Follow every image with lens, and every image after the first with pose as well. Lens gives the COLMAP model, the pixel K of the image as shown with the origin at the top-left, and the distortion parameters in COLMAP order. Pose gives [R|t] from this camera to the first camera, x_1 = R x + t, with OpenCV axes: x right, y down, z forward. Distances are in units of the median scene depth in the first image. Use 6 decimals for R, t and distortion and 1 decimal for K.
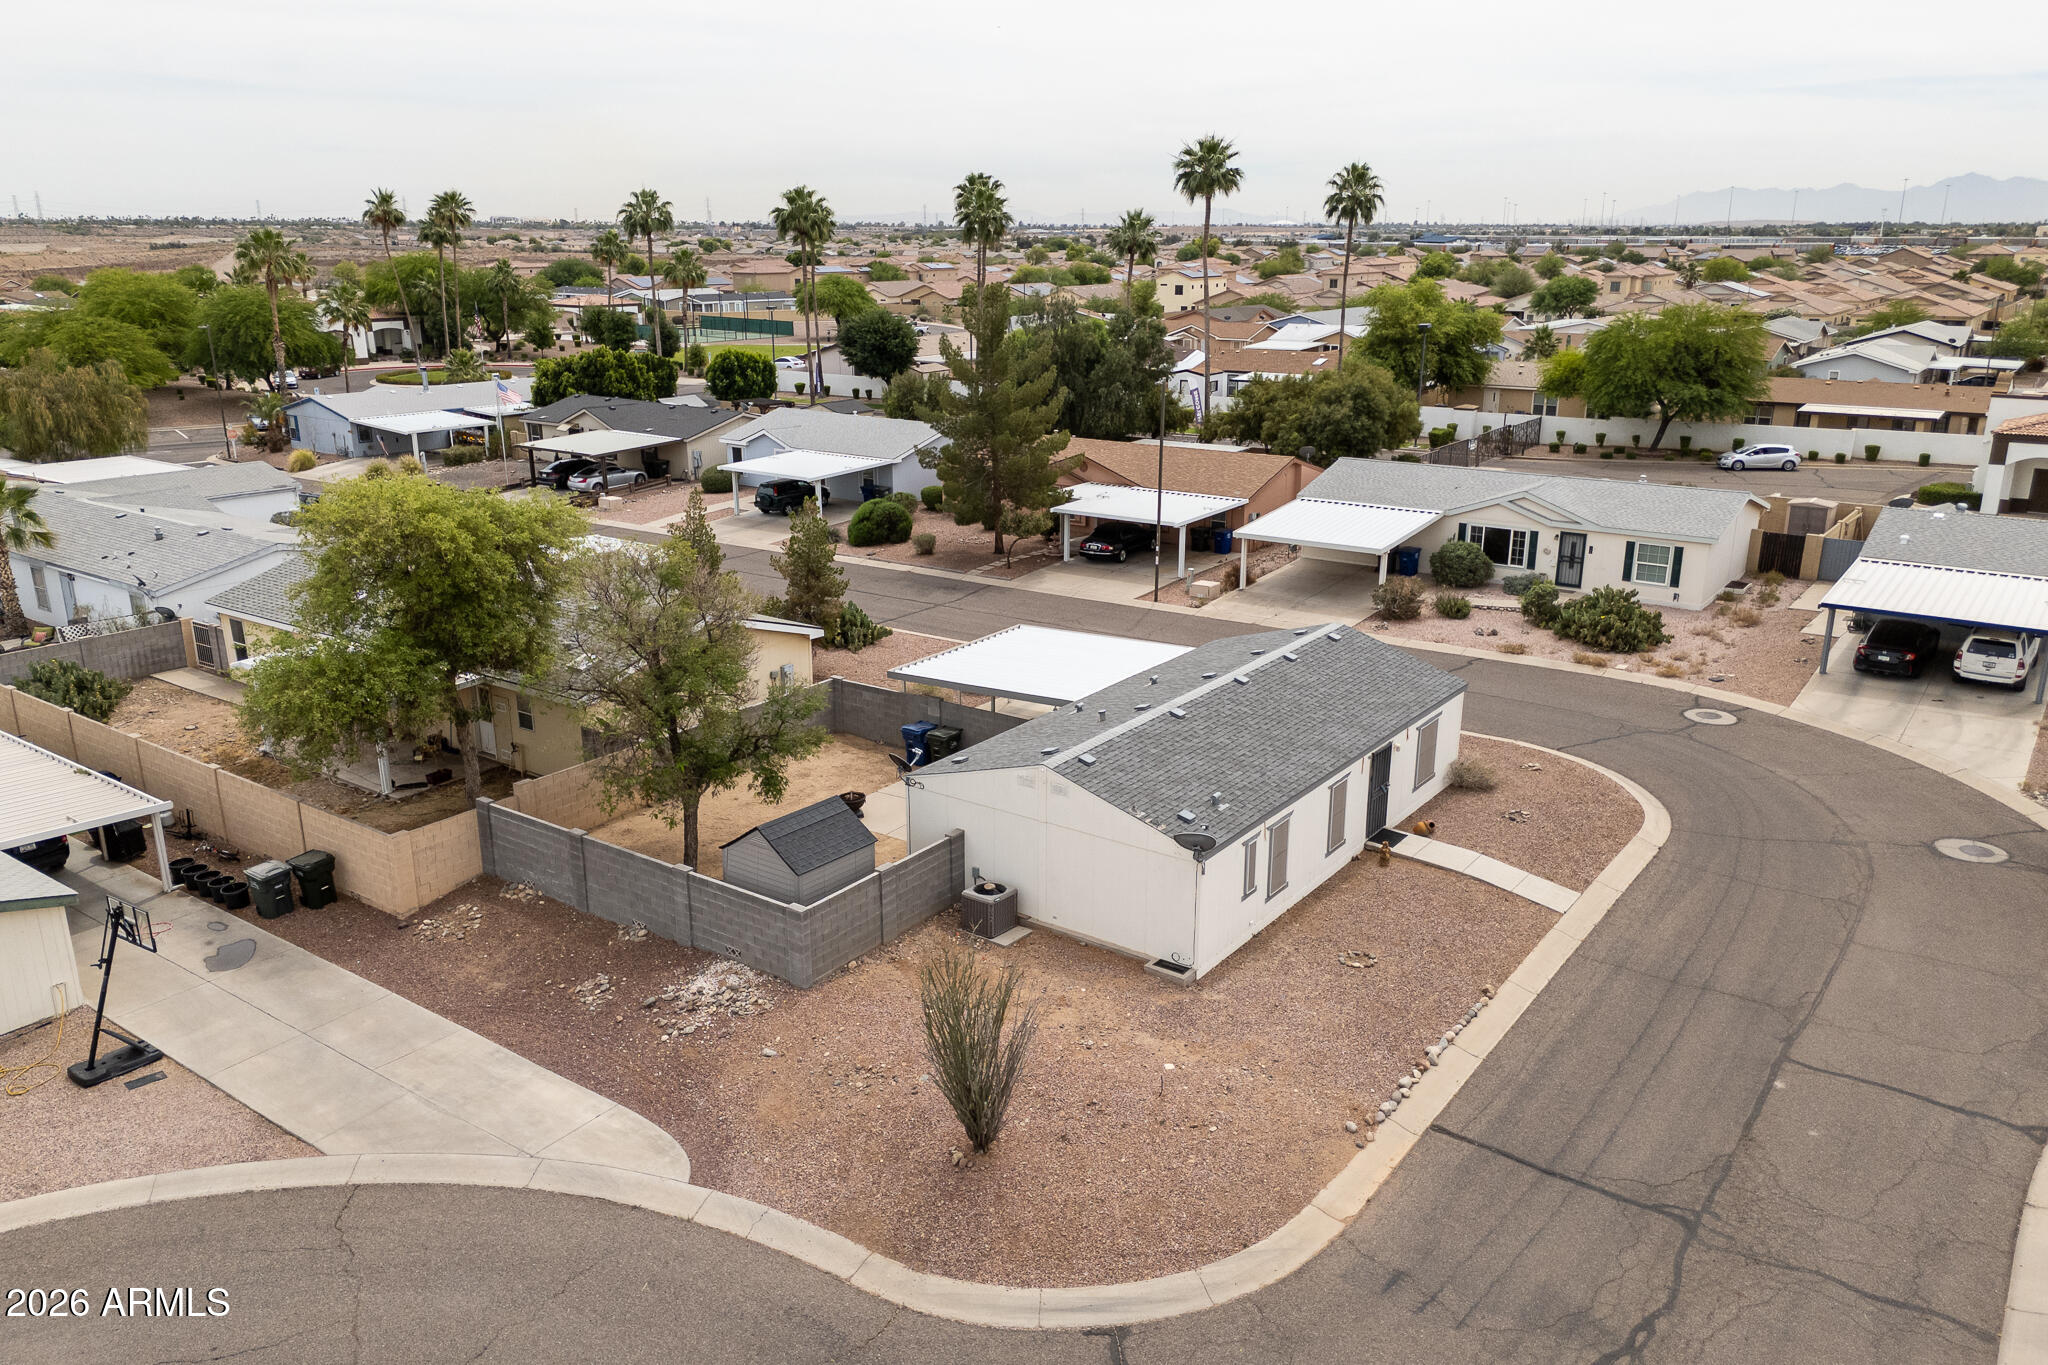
lens RADIAL K [[1505.1, 0, 1030.2], [0, 1505.1, 690.5], [0, 0, 1]] dist [0.068233, -0.065299]
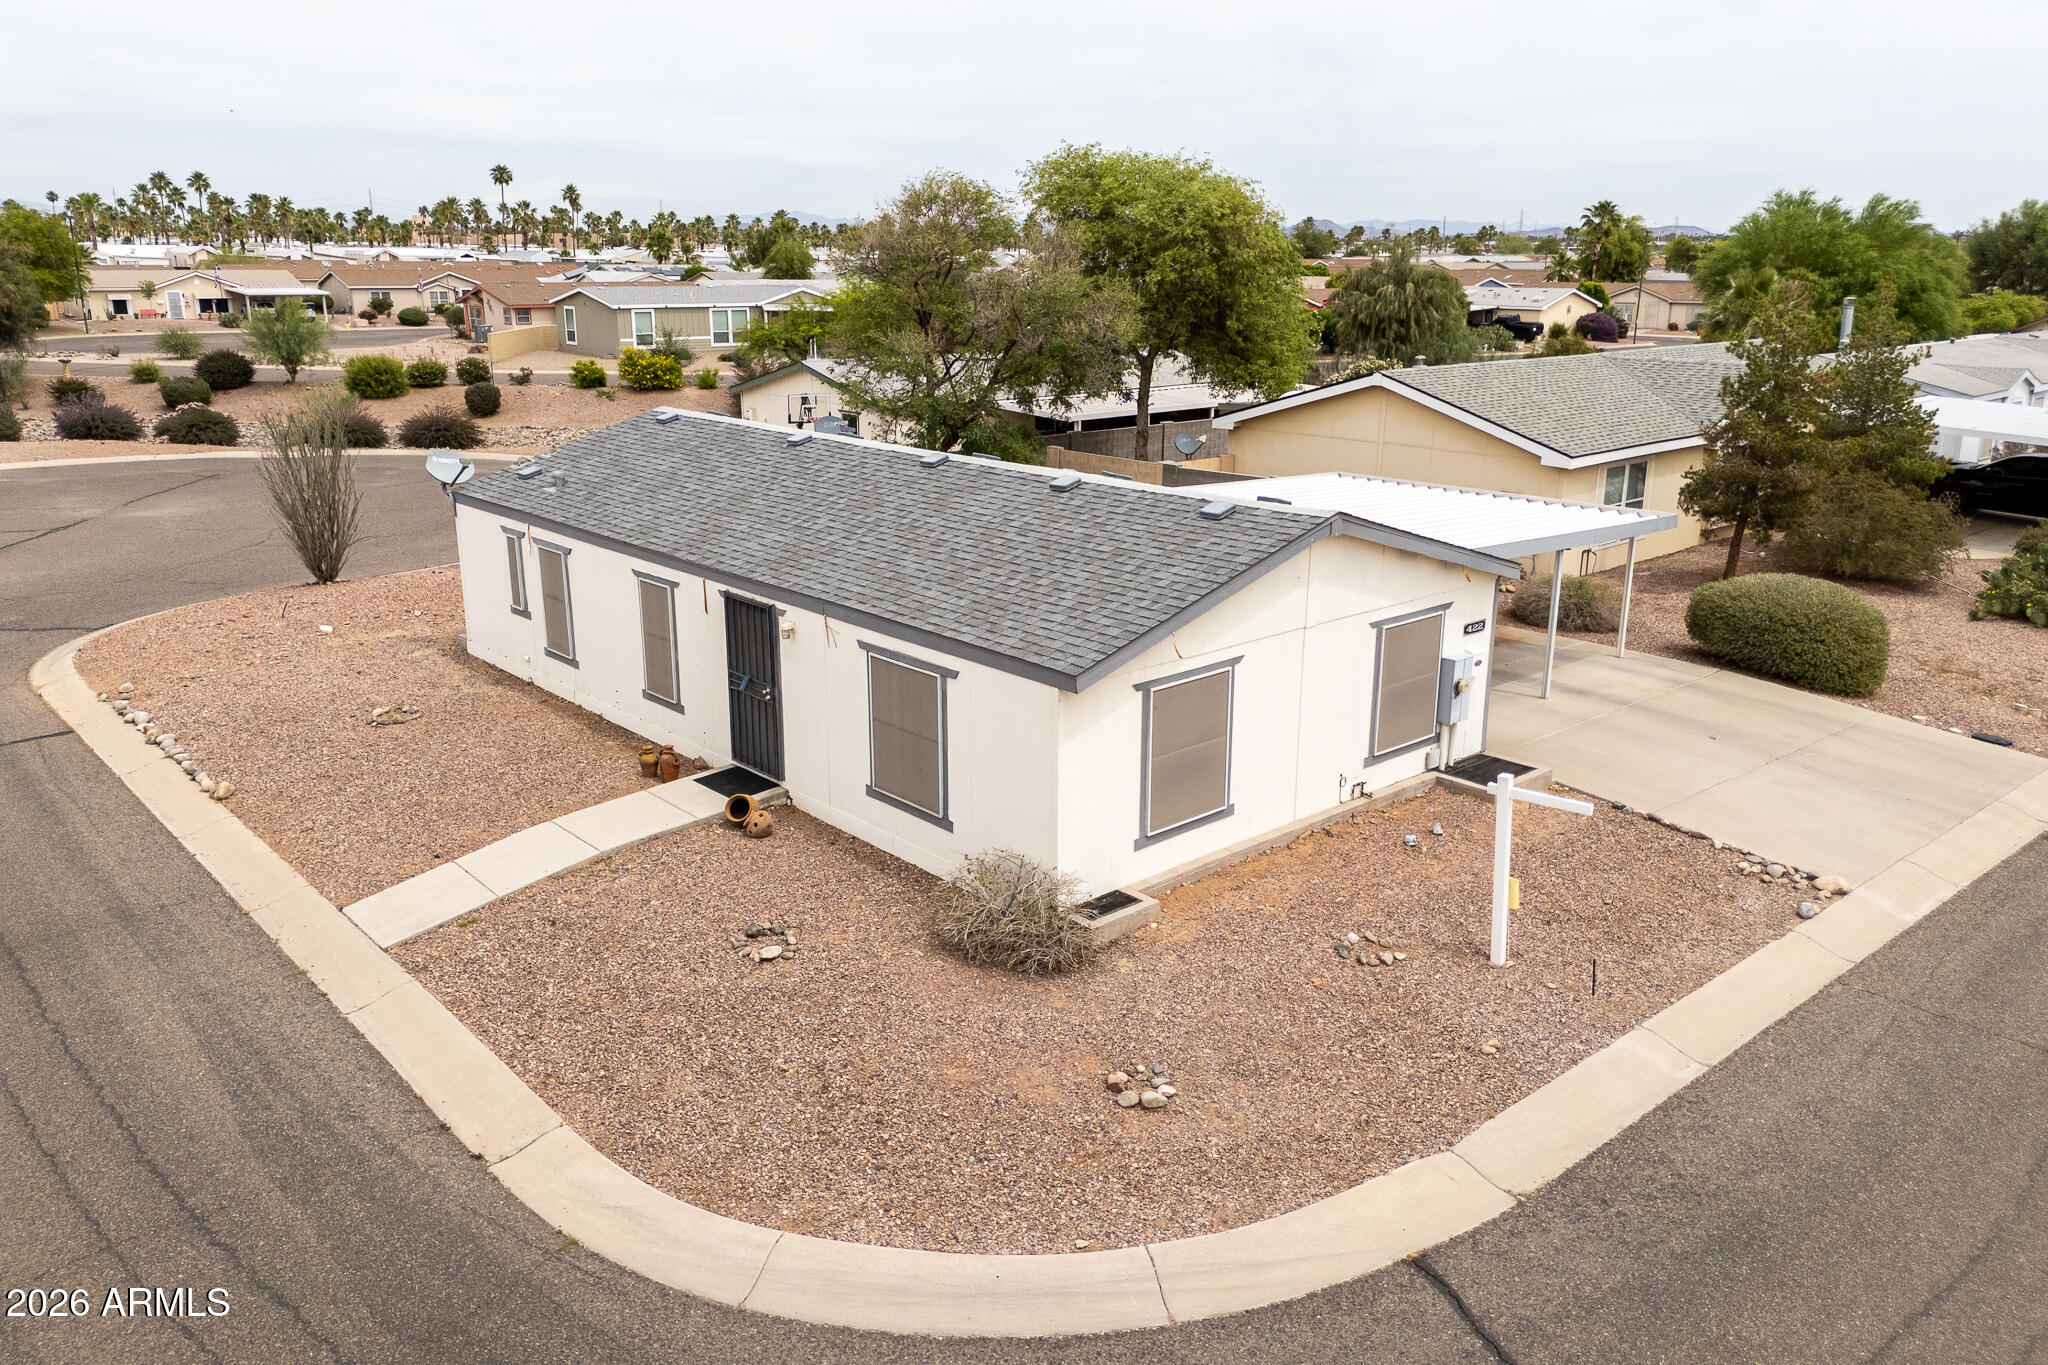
lens RADIAL K [[1505.1, 0, 1025.6], [0, 1505.1, 666.7], [0, 0, 1]] dist [0.068233, -0.065299]
pose [[-0.218804, 0.256817, -0.941366, 0.822304], [-0.287236, 0.905045, 0.313671, -0.148729], [0.932534, 0.339027, -0.124260, 1.382408]]
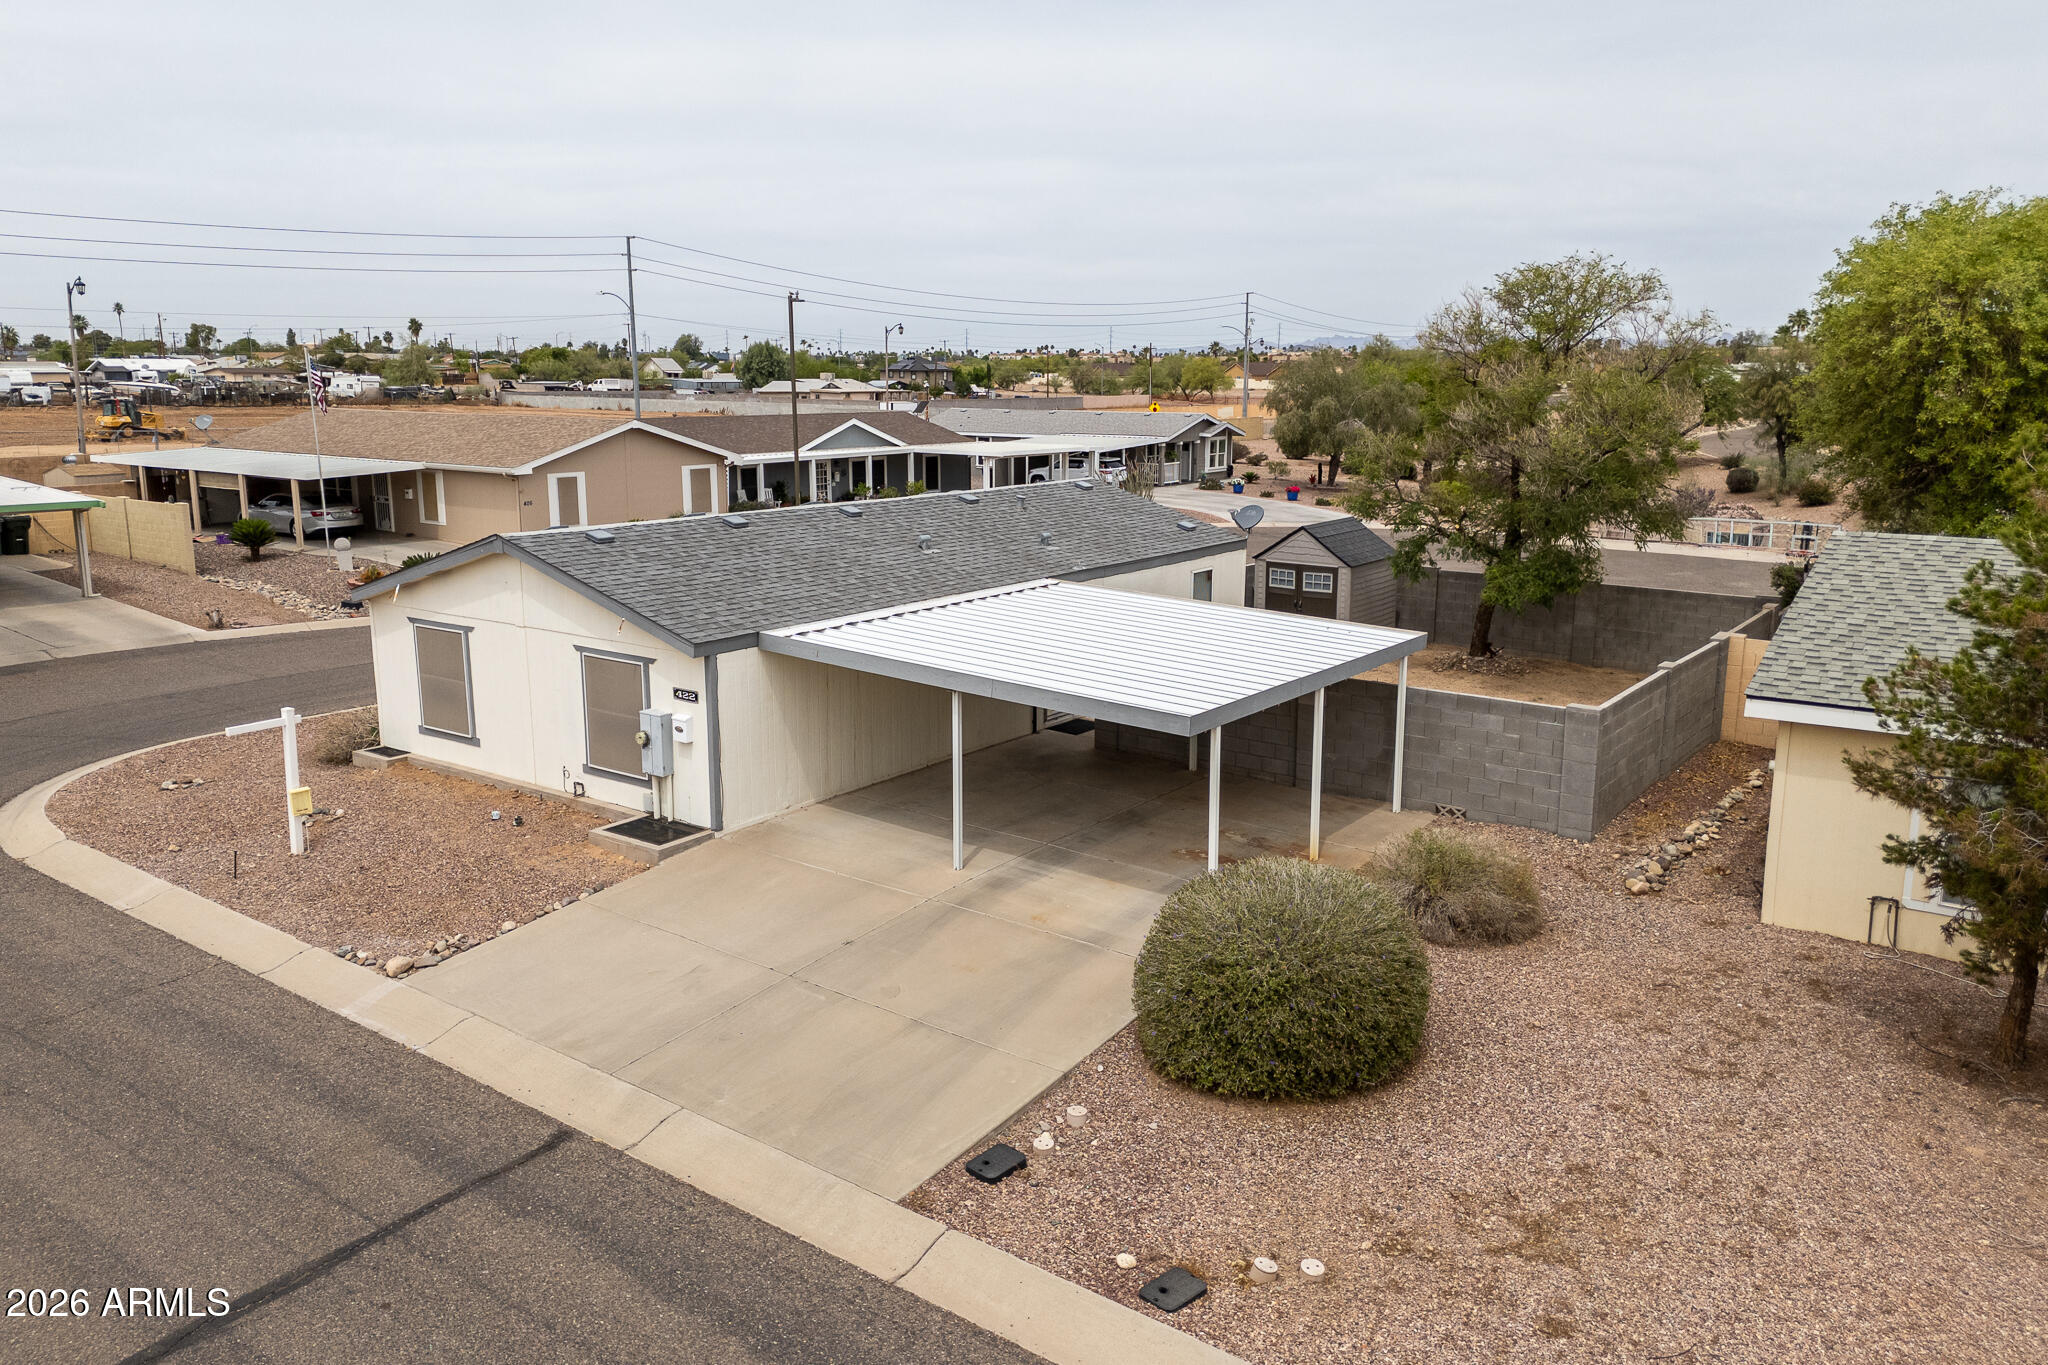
lens RADIAL K [[1505.1, 0, 1022.2], [0, 1505.1, 672.5], [0, 0, 1]] dist [0.068233, -0.065299]
pose [[-0.999877, -0.006742, 0.014138, 0.041867], [0.000770, 0.880375, 0.474277, -0.331980], [-0.015644, 0.474230, -0.880262, 2.025526]]
